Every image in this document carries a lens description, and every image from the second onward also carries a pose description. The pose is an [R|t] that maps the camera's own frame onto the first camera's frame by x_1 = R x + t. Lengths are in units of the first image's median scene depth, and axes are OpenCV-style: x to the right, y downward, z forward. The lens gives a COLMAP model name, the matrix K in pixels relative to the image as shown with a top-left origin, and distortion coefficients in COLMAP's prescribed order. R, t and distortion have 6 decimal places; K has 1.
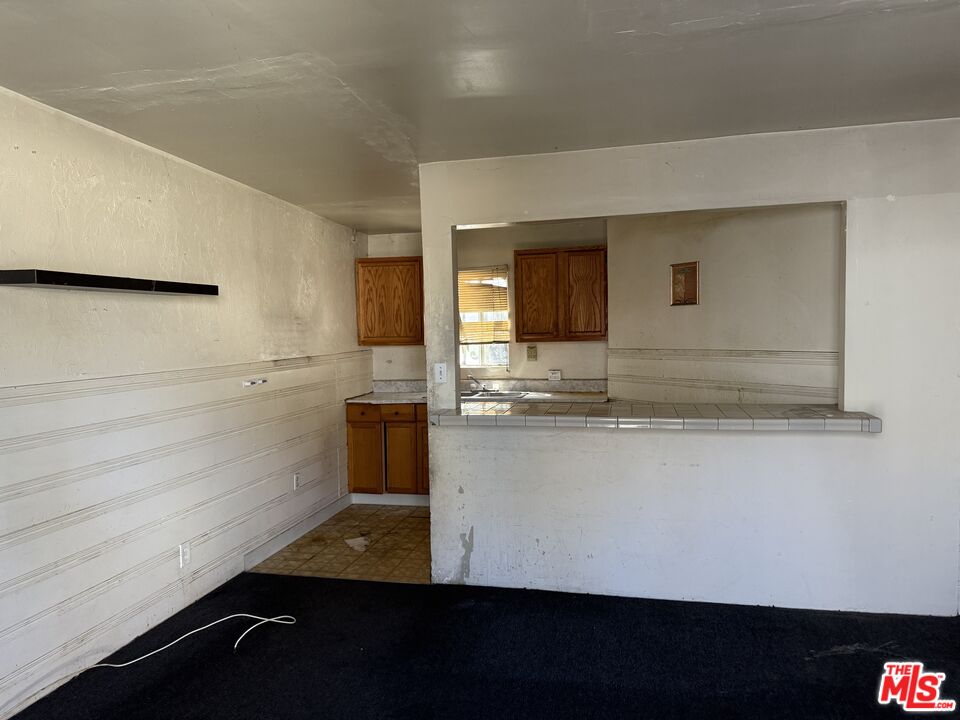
lens RADIAL K [[685.1, 0, 479.5], [0, 685.1, 360.5], [0, 0, 1]] dist [0.080020, 0.000400]
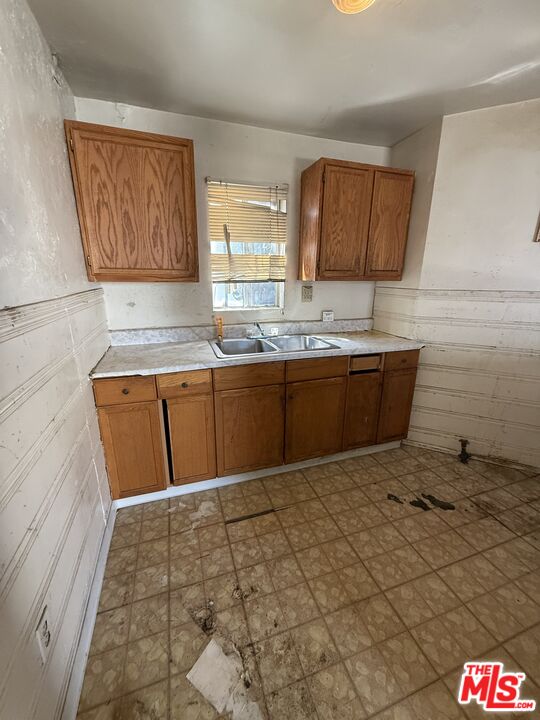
lens RADIAL K [[288.5, 0, 269.3], [0, 288.5, 358.8], [0, 0, 1]] dist [0.001201, -0.000131]
pose [[0.845250, -0.119944, 0.520736, -0.188063], [-0.000710, 0.974231, 0.225552, -0.012688], [-0.534371, -0.191018, 0.823383, 0.695599]]
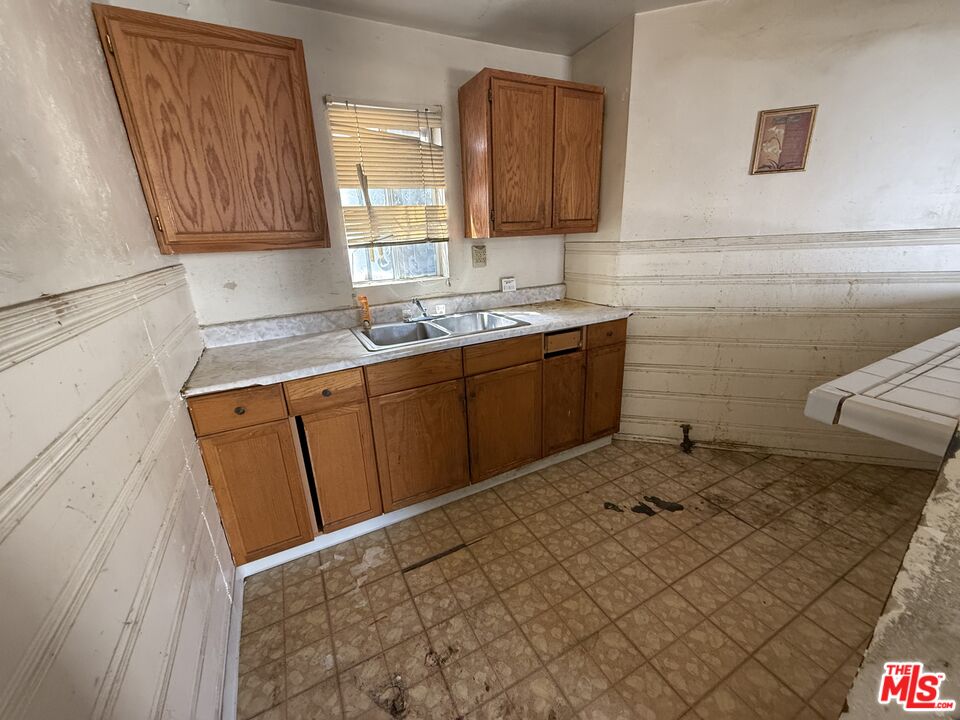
lens RADIAL K [[384.7, 0, 478.1], [0, 384.7, 361.5], [0, 0, 1]] dist [0.001201, -0.000131]
pose [[0.754155, -0.213232, 0.621114, -0.196388], [0.056545, 0.963388, 0.262080, -0.009562], [-0.654258, -0.162528, 0.738601, 0.702884]]
